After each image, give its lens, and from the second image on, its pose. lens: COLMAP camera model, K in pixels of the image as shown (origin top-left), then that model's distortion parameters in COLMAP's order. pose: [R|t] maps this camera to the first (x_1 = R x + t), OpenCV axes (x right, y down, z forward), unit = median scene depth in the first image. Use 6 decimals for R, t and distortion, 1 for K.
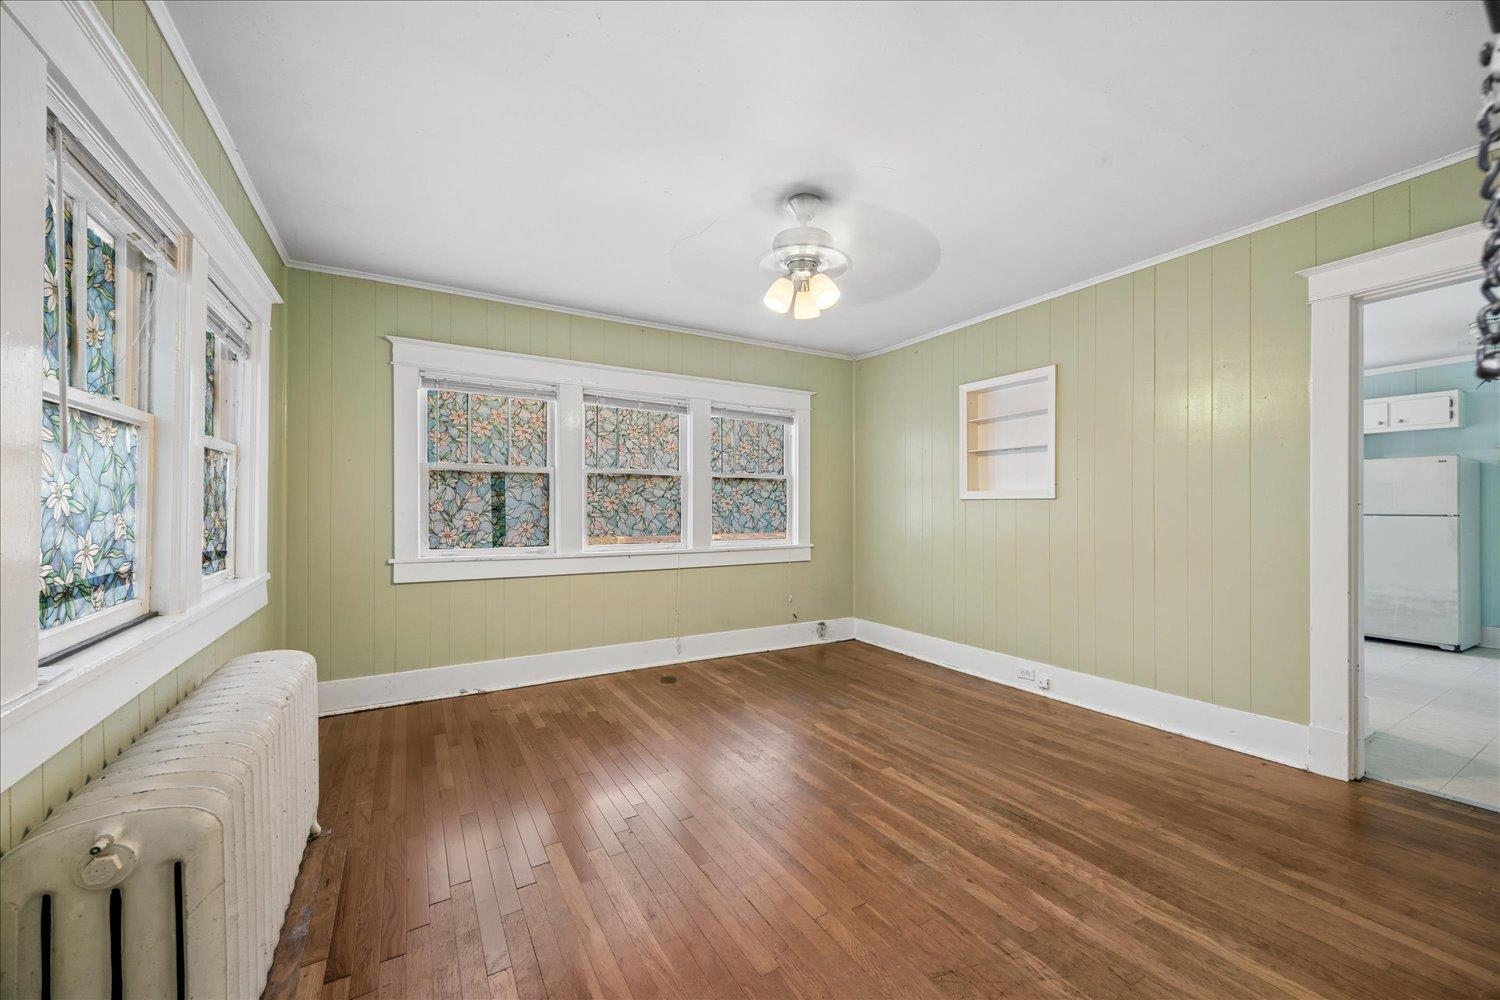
lens RADIAL K [[565.0, 0, 748.4], [0, 565.0, 502.8], [0, 0, 1]] dist [0.000139, -0.000091]
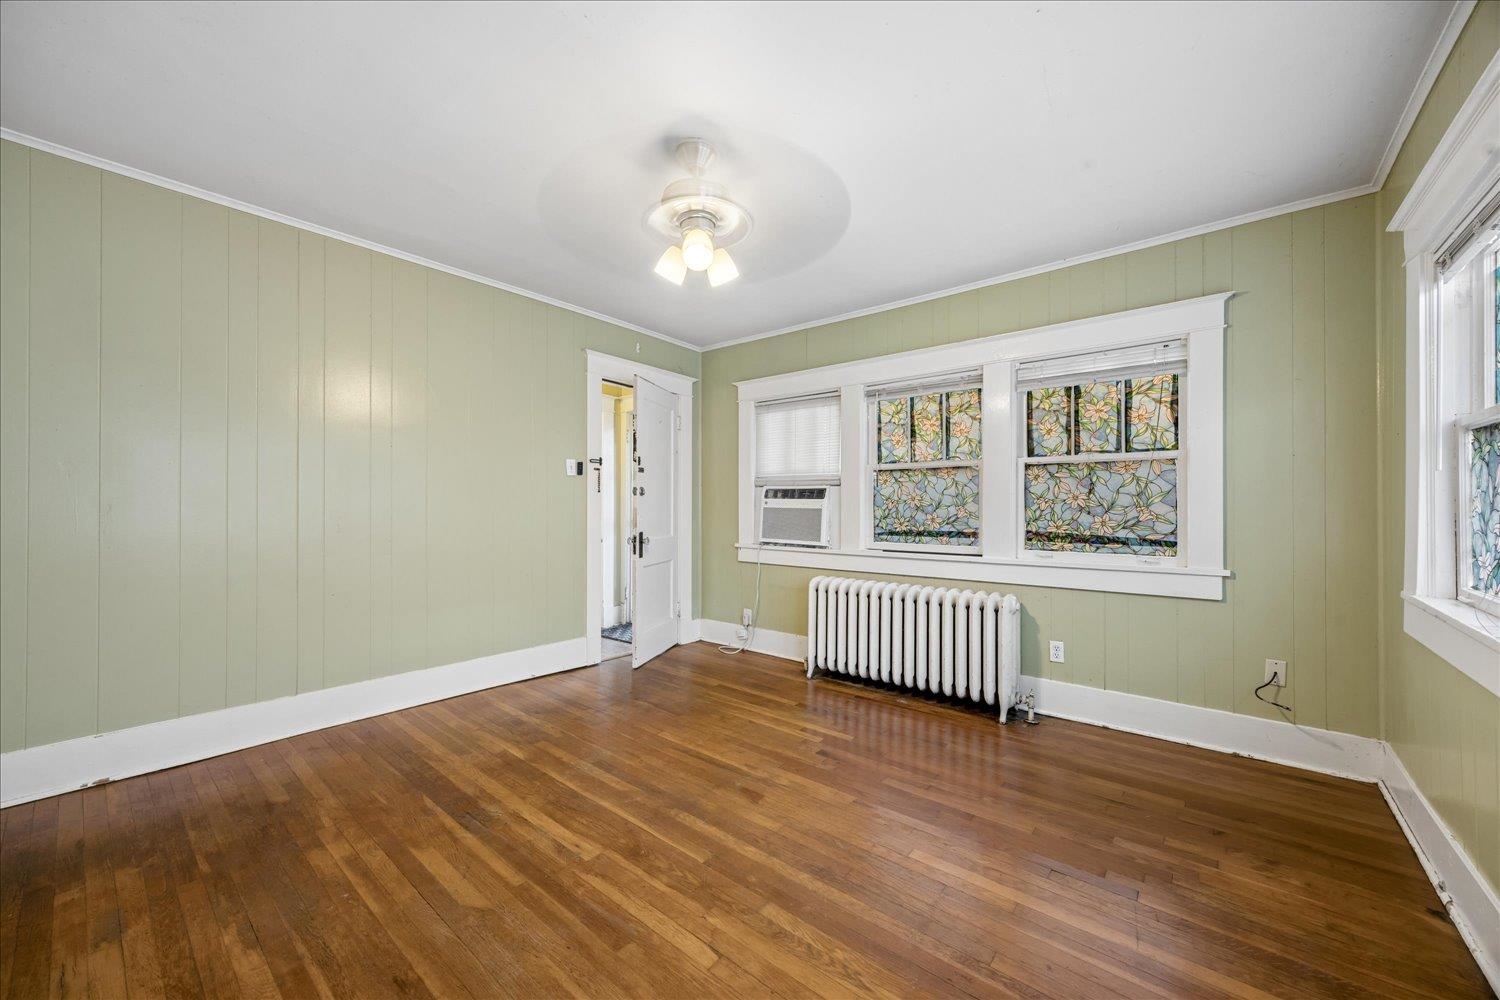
lens RADIAL K [[565.0, 0, 748.4], [0, 565.0, 502.8], [0, 0, 1]] dist [0.000139, -0.000091]
pose [[-0.937761, -0.004867, -0.347247, 0.332740], [-0.001871, 0.999958, -0.008961, 0.017439], [0.347276, -0.007754, -0.937731, 1.882501]]
